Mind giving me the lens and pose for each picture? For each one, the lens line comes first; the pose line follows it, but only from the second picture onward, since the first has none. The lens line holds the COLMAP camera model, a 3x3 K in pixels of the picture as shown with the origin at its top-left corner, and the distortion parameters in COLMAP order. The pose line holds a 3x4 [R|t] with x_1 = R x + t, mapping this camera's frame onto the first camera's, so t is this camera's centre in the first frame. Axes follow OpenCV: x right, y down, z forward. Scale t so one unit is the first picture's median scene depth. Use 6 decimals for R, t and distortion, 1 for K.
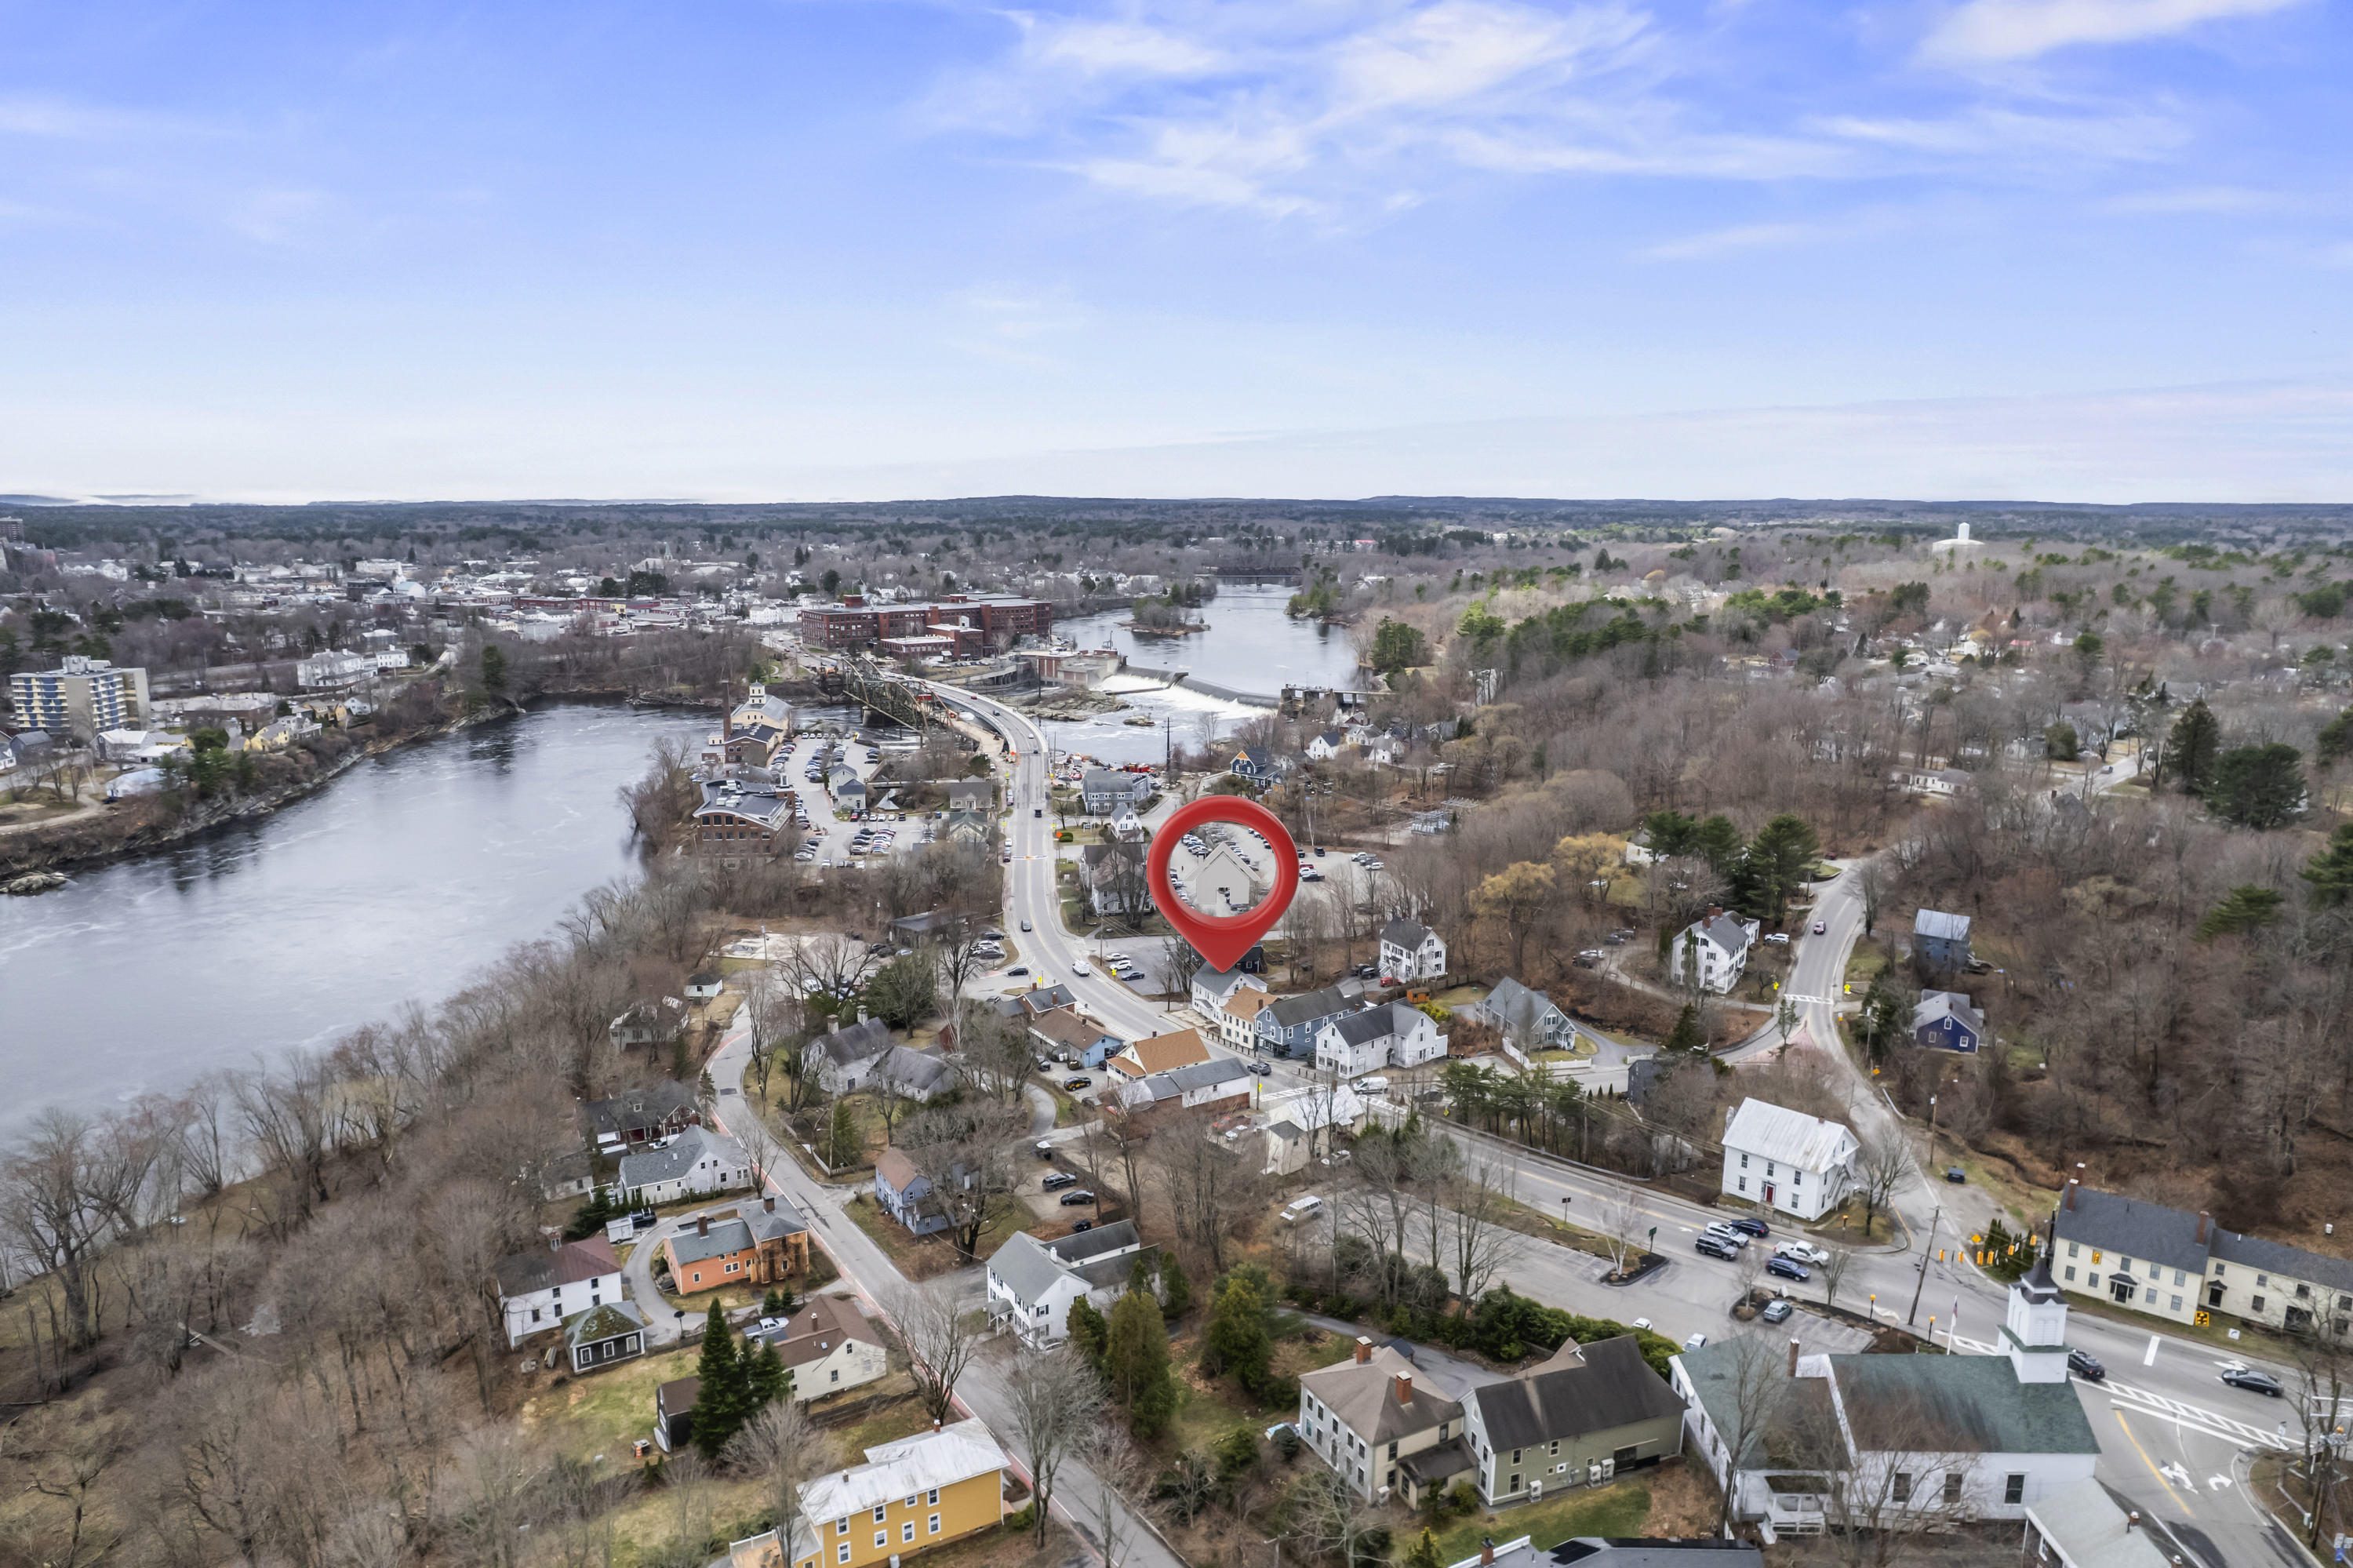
lens RADIAL K [[1484.9, 0, 1176.5], [0, 1484.9, 784.0], [0, 0, 1]] dist [-0.040818, 0.020620]
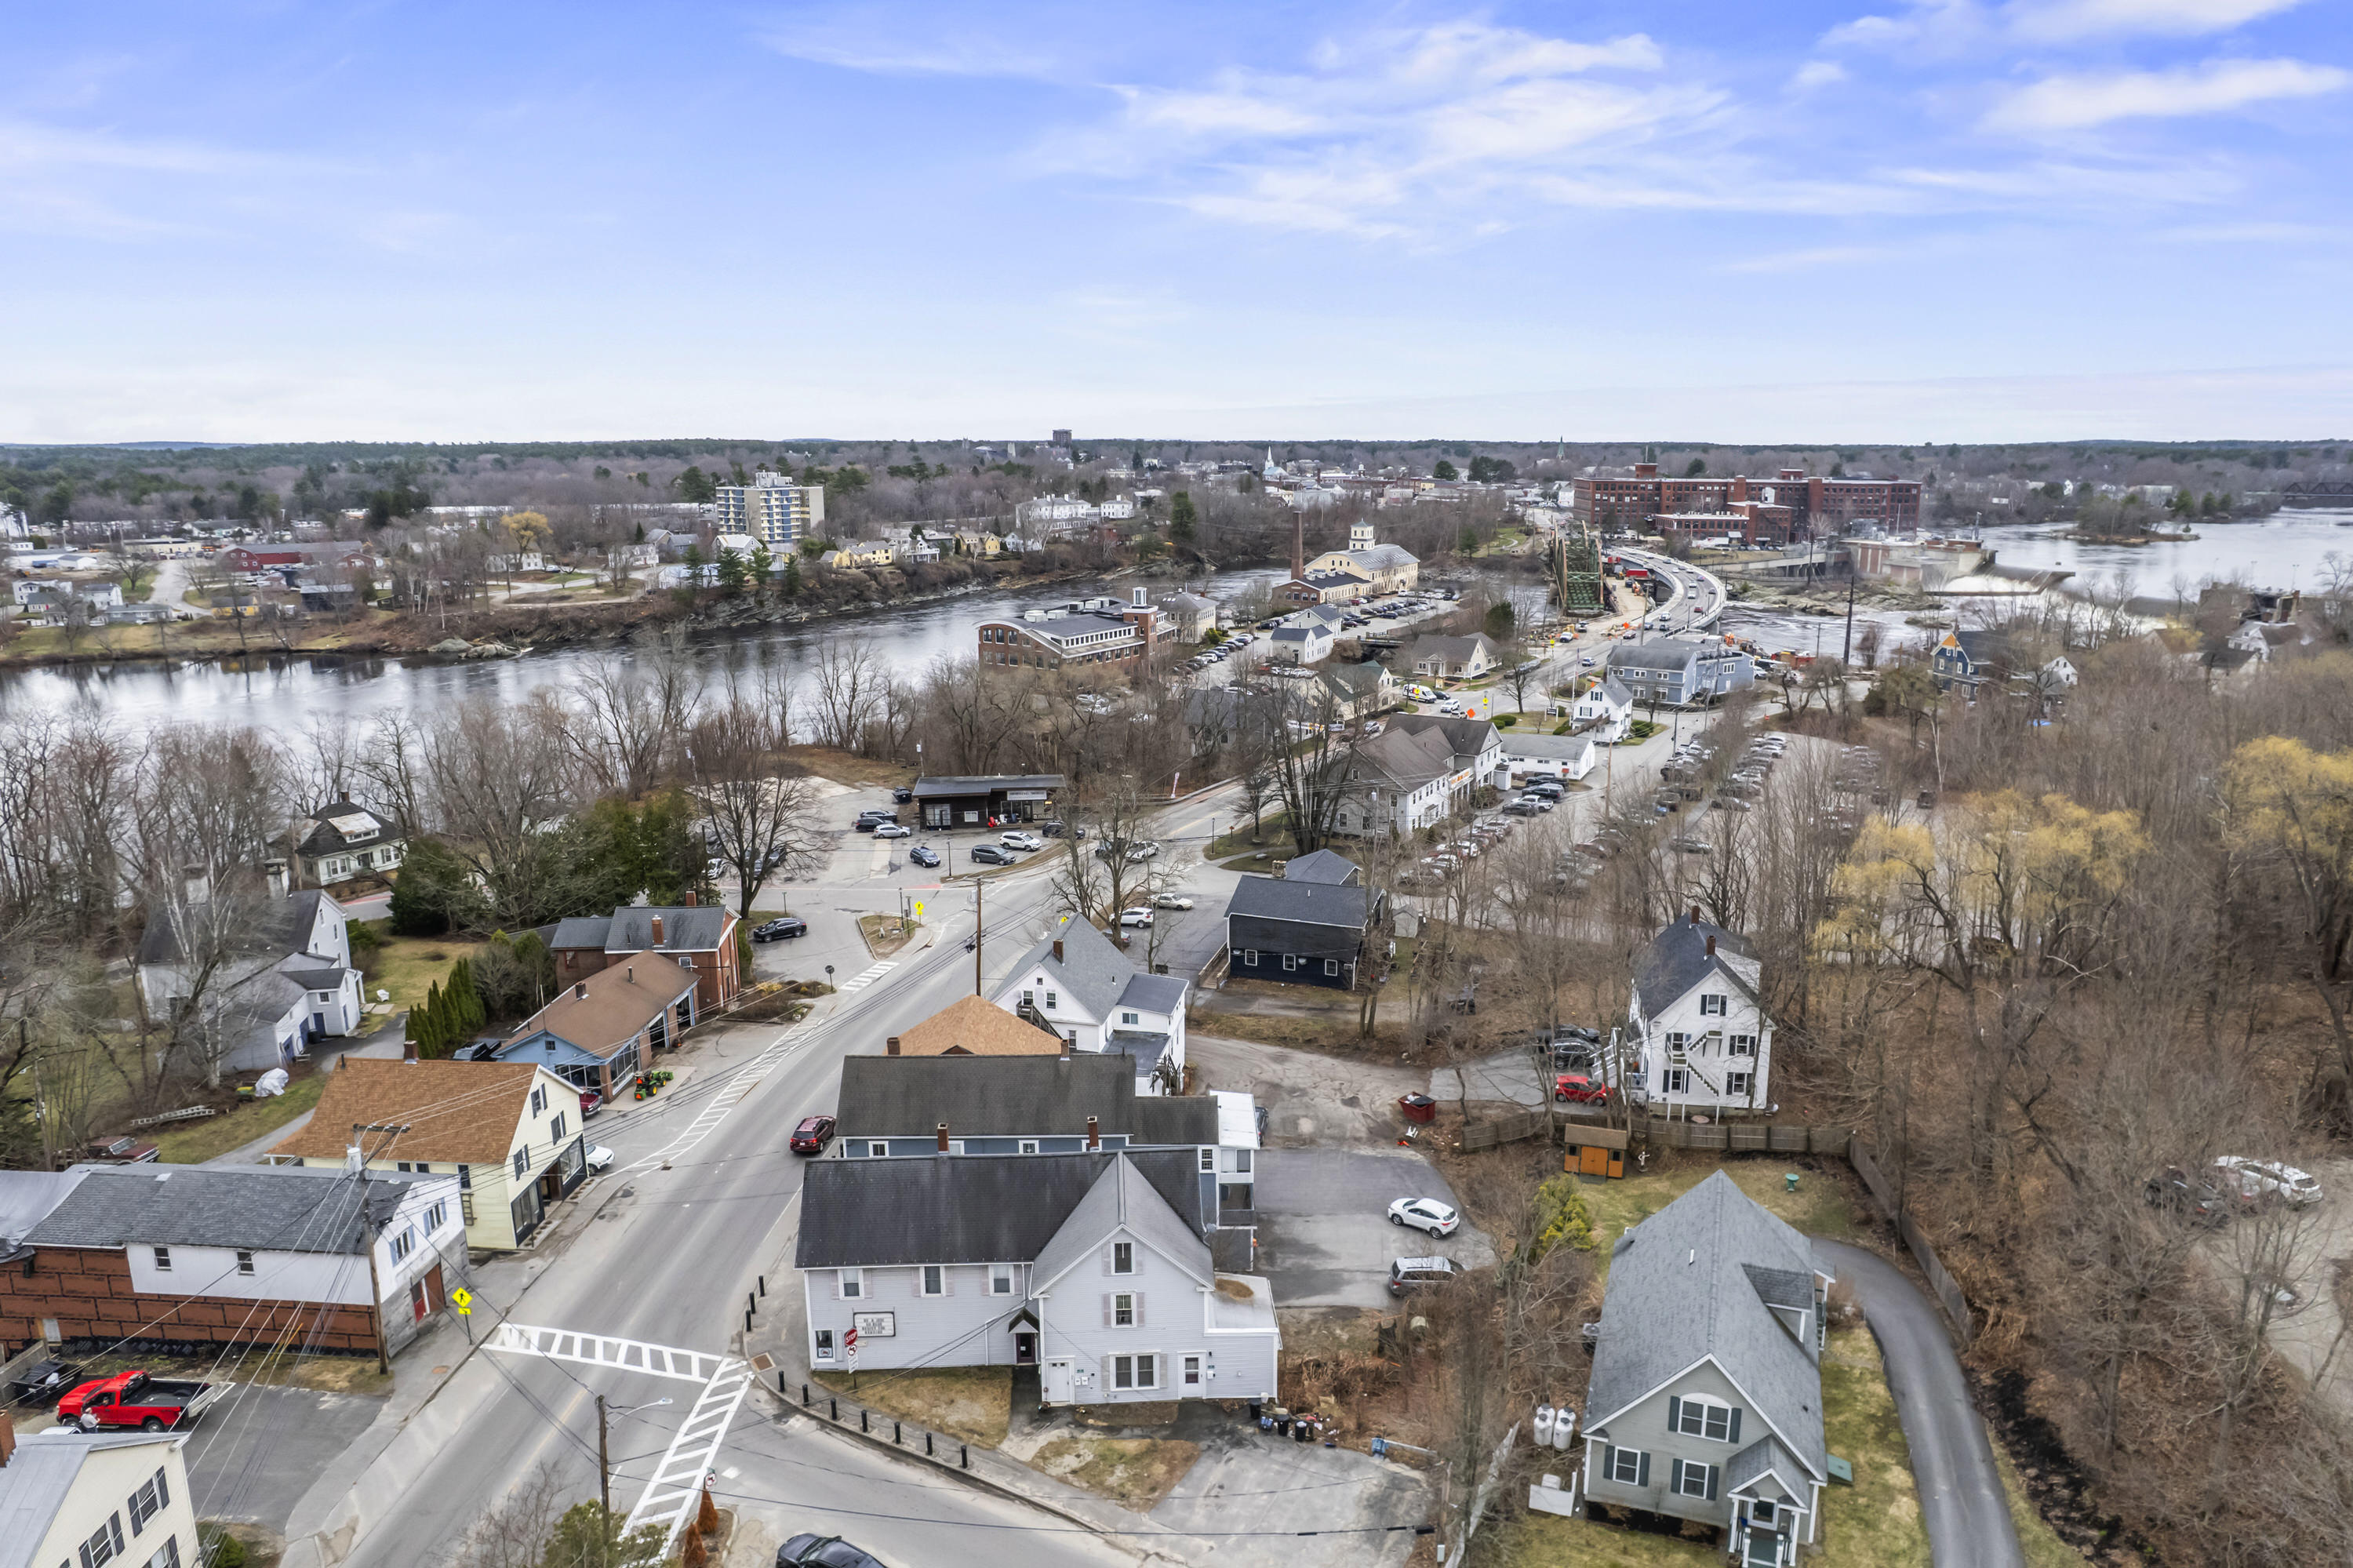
lens RADIAL K [[1515.8, 0, 1182.9], [0, 1515.8, 785.7], [0, 0, 1]] dist [-0.071109, 0.064414]
pose [[0.797754, 0.131452, -0.588481, 0.183261], [-0.110749, 0.991288, 0.071297, 0.032339], [0.592726, 0.008296, 0.805362, 0.448603]]
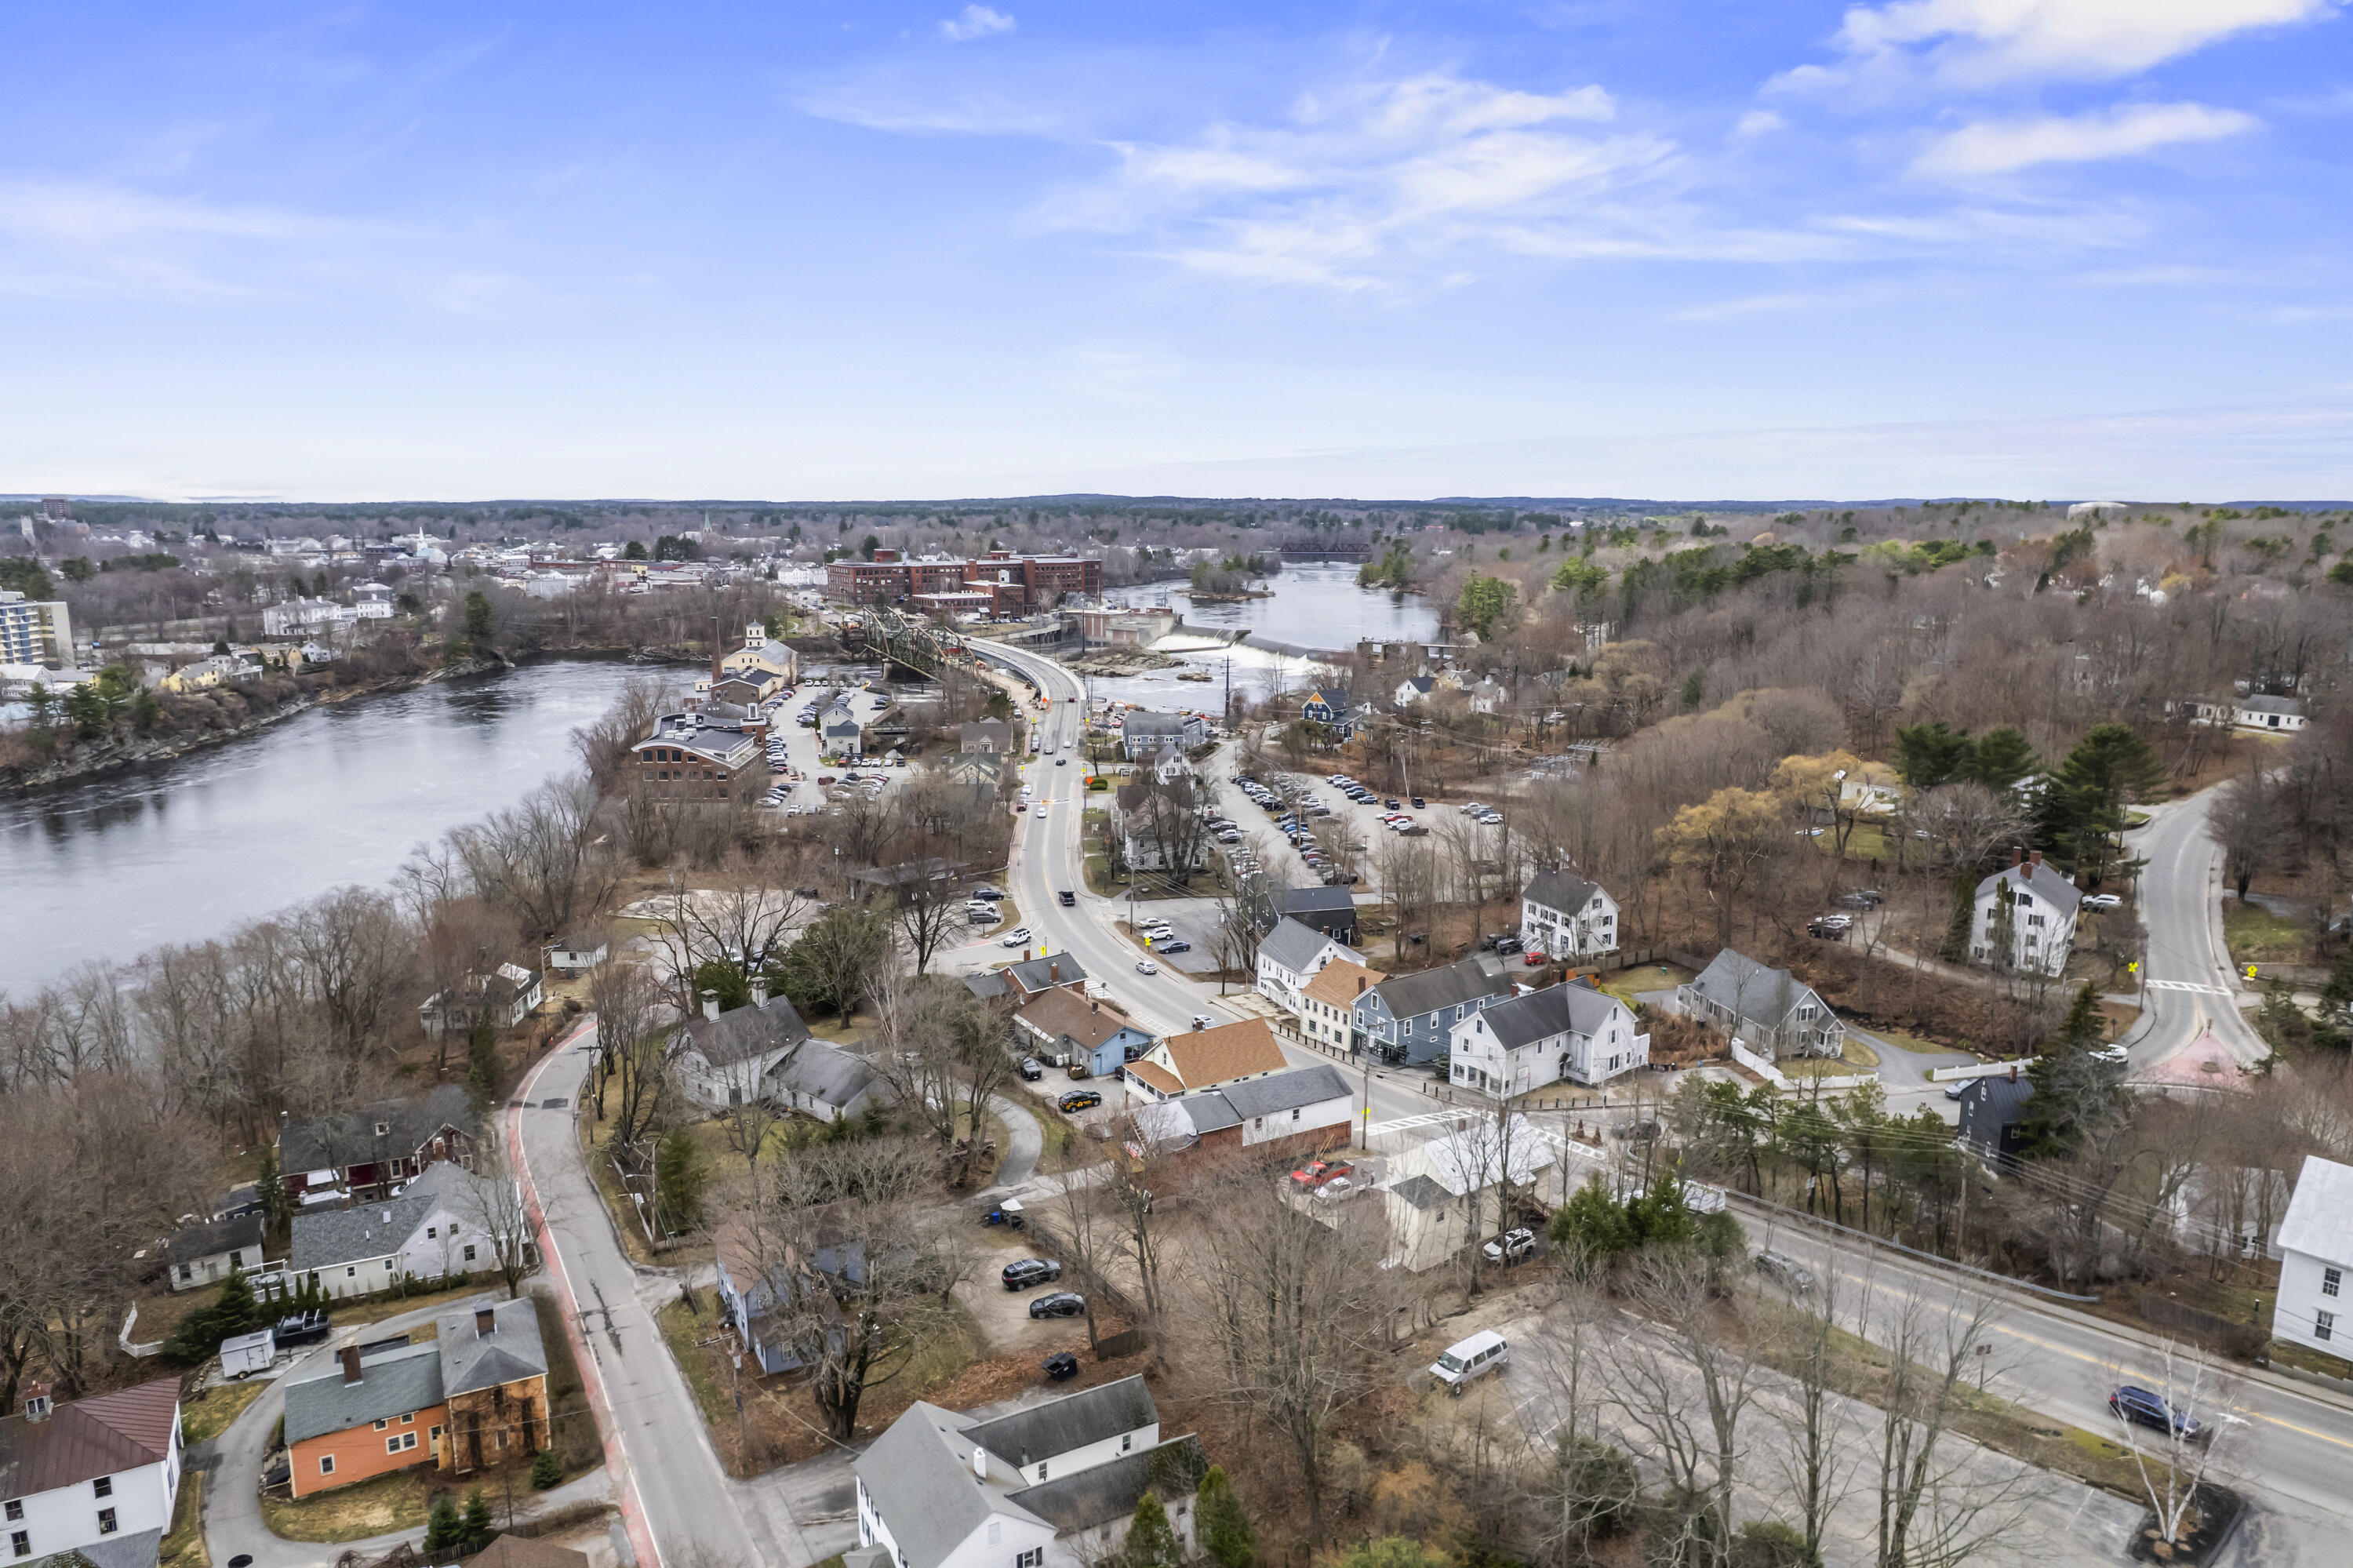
lens RADIAL K [[1495.3, 0, 1184.6], [0, 1495.3, 775.3], [0, 0, 1]] dist [-0.057201, 0.051807]
pose [[0.999355, 0.008013, -0.035003, 0.000191], [-0.008232, 0.999948, -0.006099, 0.035731], [0.034952, 0.006384, 0.999369, 0.196952]]
